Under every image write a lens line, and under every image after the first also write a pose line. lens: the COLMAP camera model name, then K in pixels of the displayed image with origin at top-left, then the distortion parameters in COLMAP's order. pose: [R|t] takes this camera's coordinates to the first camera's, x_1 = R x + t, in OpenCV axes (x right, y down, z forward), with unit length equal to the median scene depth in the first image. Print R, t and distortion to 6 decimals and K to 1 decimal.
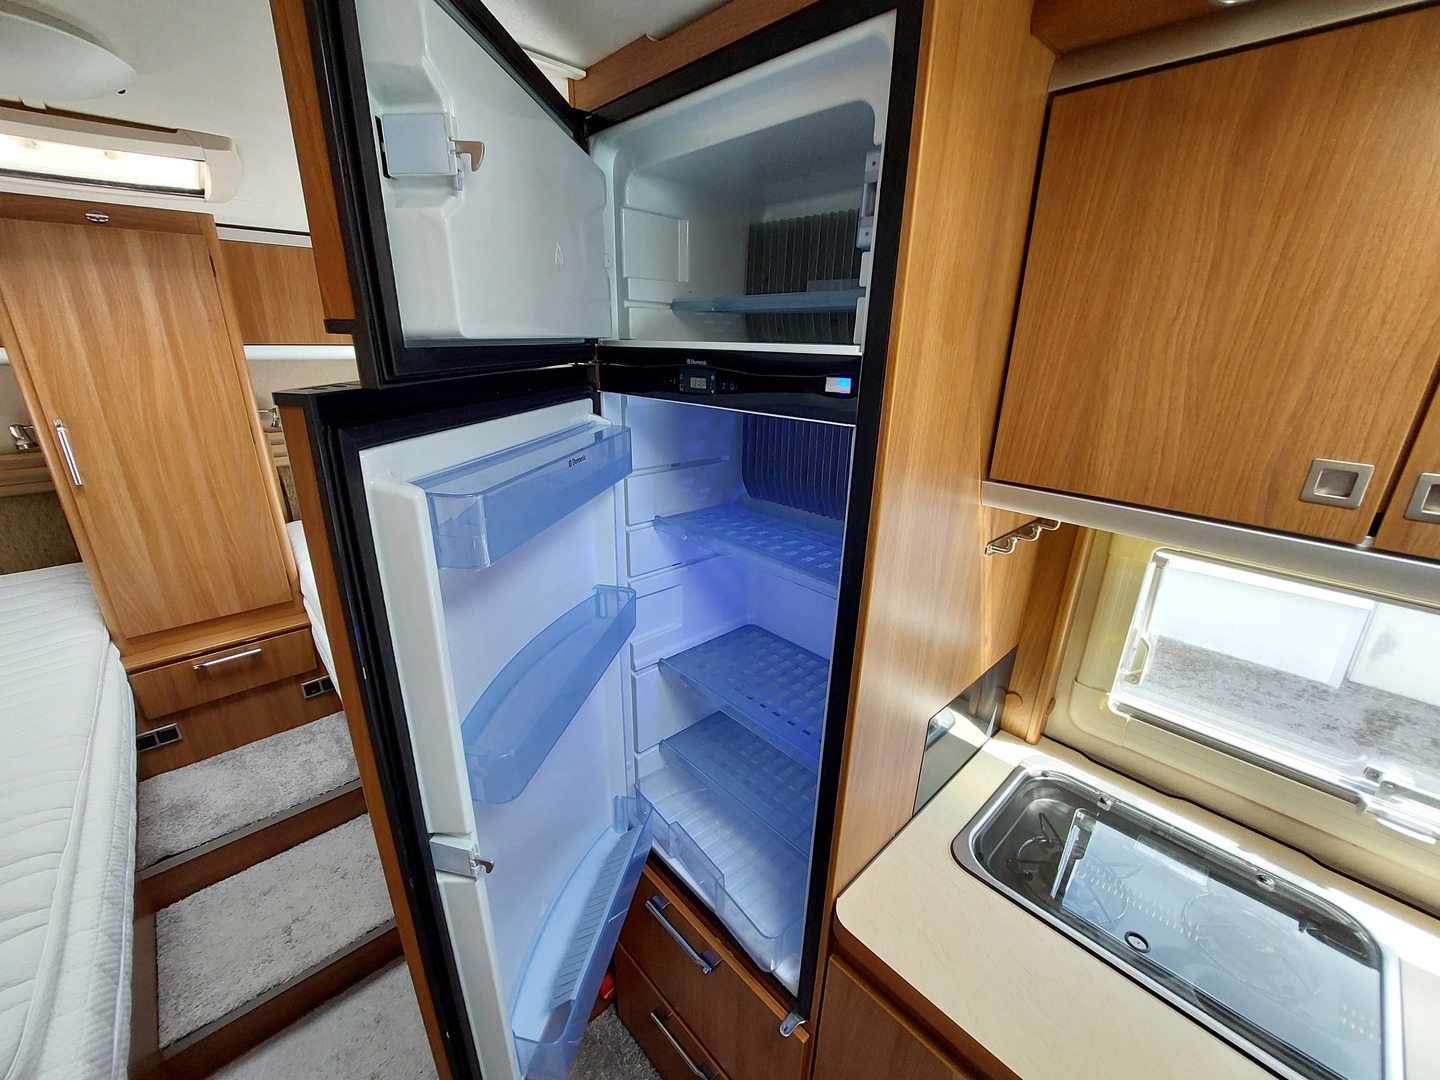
lens RADIAL K [[581.5, 0, 720.0], [0, 581.5, 540.0], [0, 0, 1]] dist [-0.019698, 0.000519]
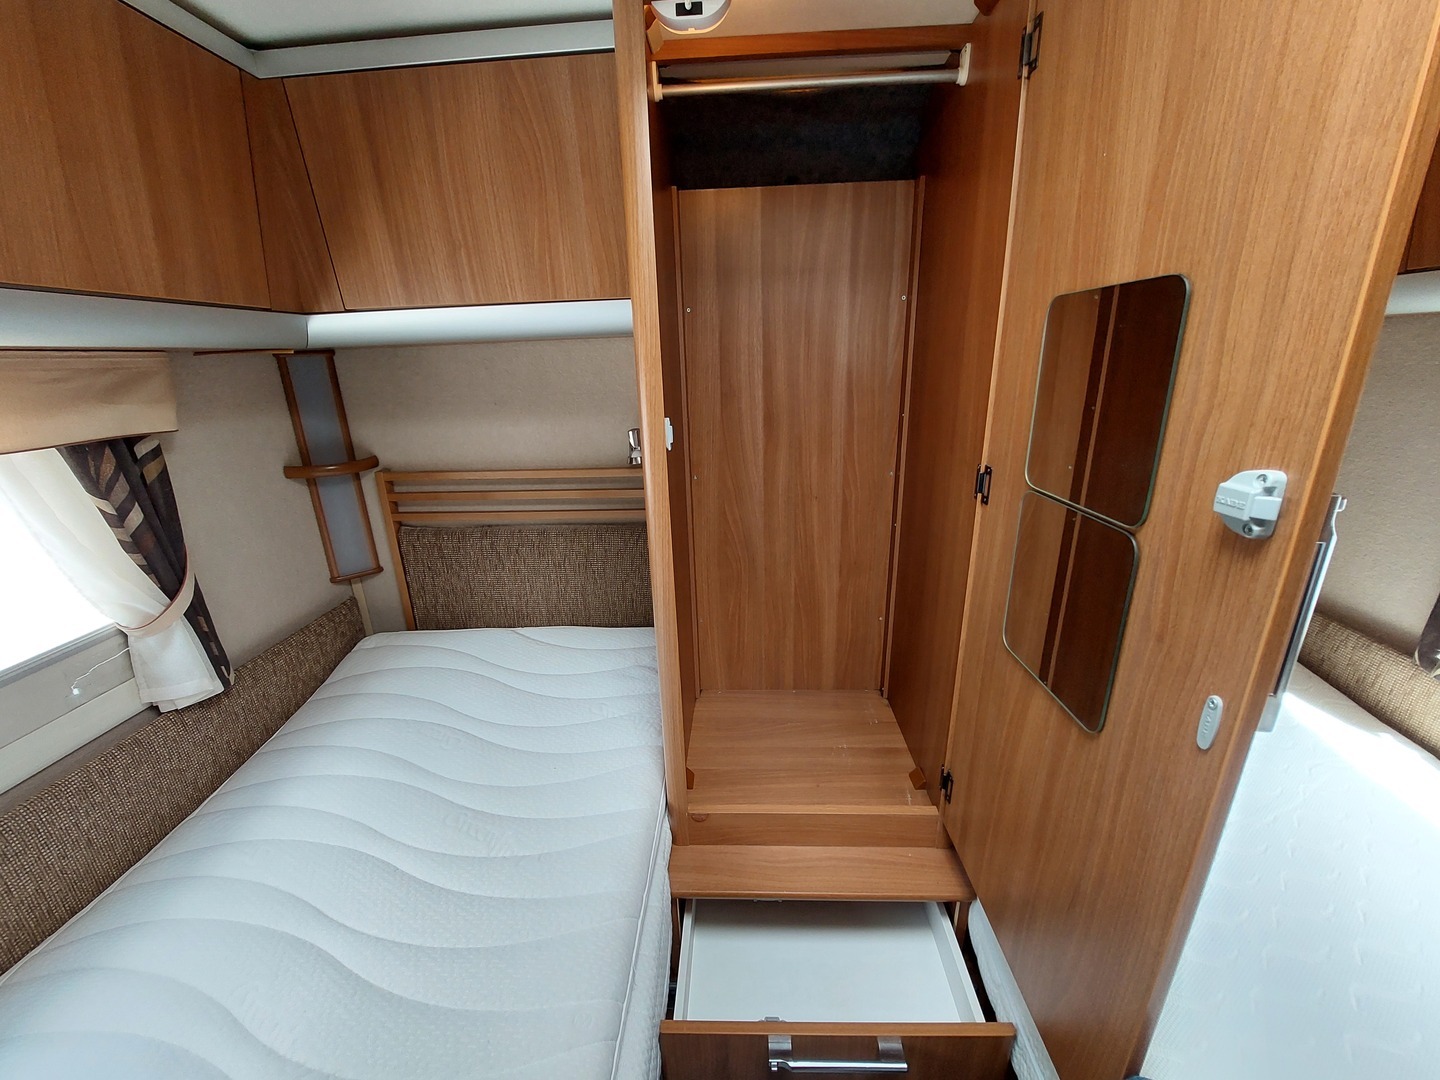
lens RADIAL K [[581.5, 0, 720.0], [0, 581.5, 540.0], [0, 0, 1]] dist [-0.019698, 0.000519]
pose [[0.704733, 0.186356, -0.684560, -0.716004], [-0.201469, 0.977731, 0.058760, -0.144051], [0.680266, 0.096508, 0.726584, 0.611923]]
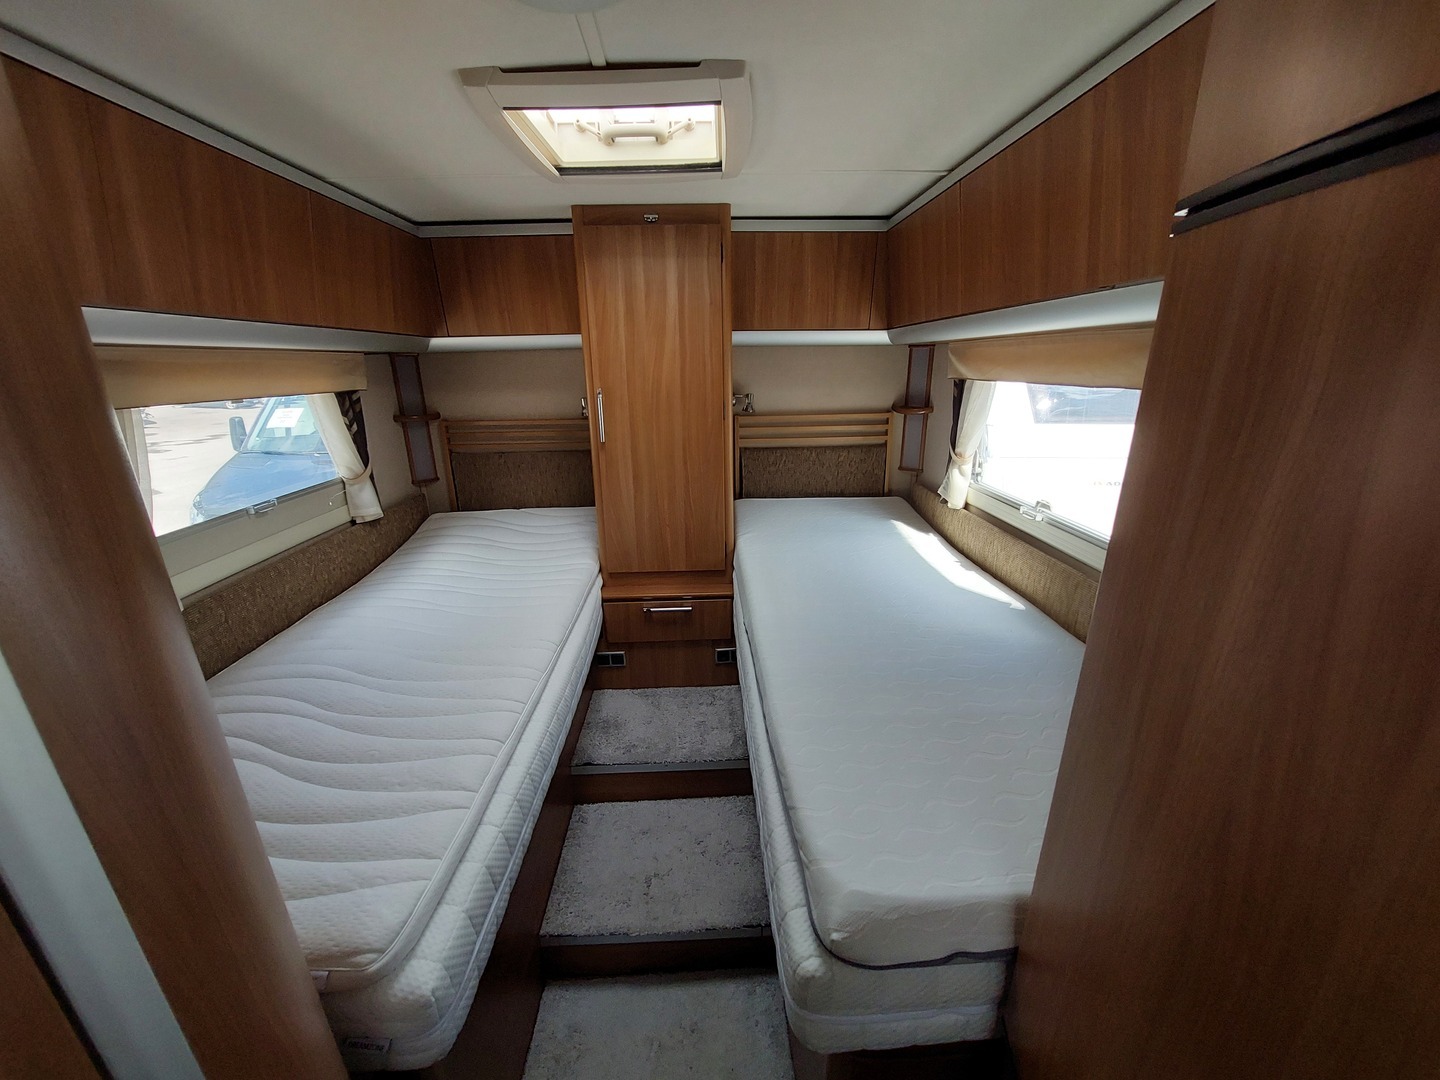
lens RADIAL K [[573.9, 0, 720.0], [0, 573.9, 540.0], [0, 0, 1]] dist [-0.011378, 0.000301]
pose [[0.755797, 0.175892, -0.630739, -0.106849], [-0.195896, 0.979868, 0.038516, 0.012474], [0.624816, 0.094449, 0.775038, 0.200776]]
